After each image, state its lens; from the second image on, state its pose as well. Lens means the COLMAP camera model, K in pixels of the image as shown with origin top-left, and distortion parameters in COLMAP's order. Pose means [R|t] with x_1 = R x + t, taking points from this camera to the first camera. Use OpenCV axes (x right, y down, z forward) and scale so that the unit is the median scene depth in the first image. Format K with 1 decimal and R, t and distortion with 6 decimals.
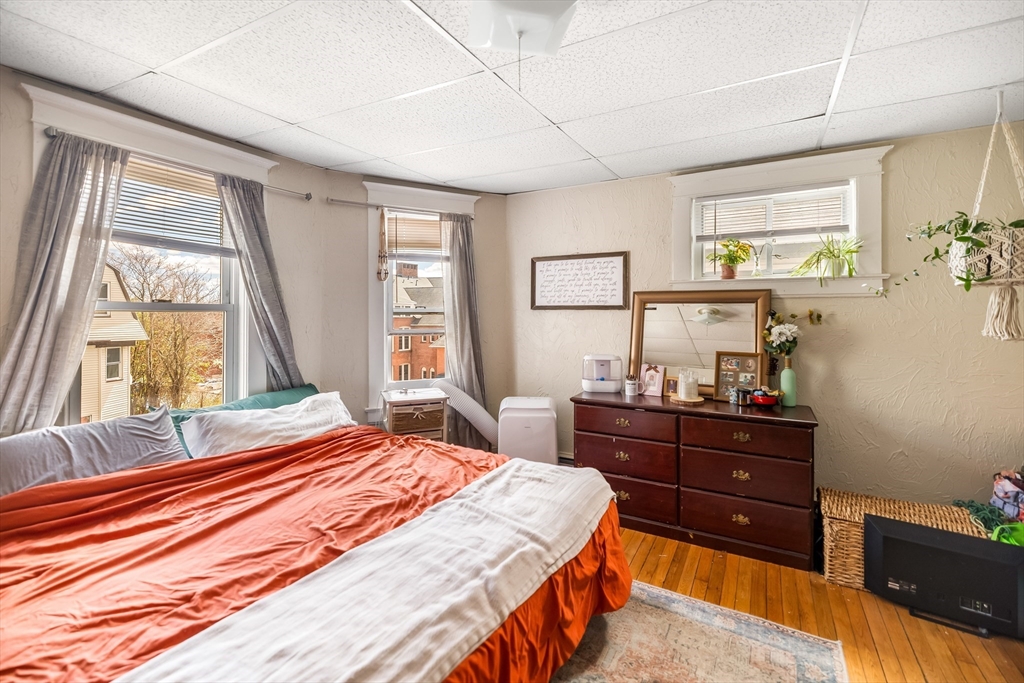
lens RADIAL K [[441.0, 0, 513.1], [0, 441.0, 313.2], [0, 0, 1]] dist [0.001607, -0.000469]
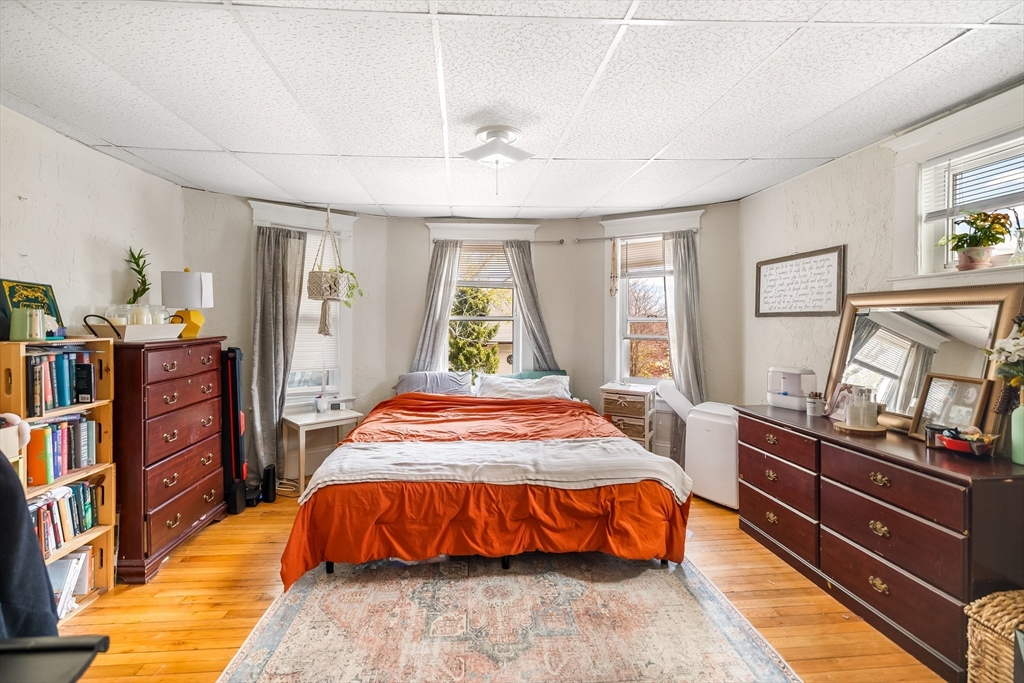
lens RADIAL K [[441.0, 0, 499.0], [0, 441.0, 326.0], [0, 0, 1]] dist [0.001607, -0.000469]
pose [[0.562320, 0.005679, -0.826900, 0.583061], [0.002642, 0.999959, 0.008664, 0.001630], [0.826916, -0.007057, 0.562282, 0.007420]]
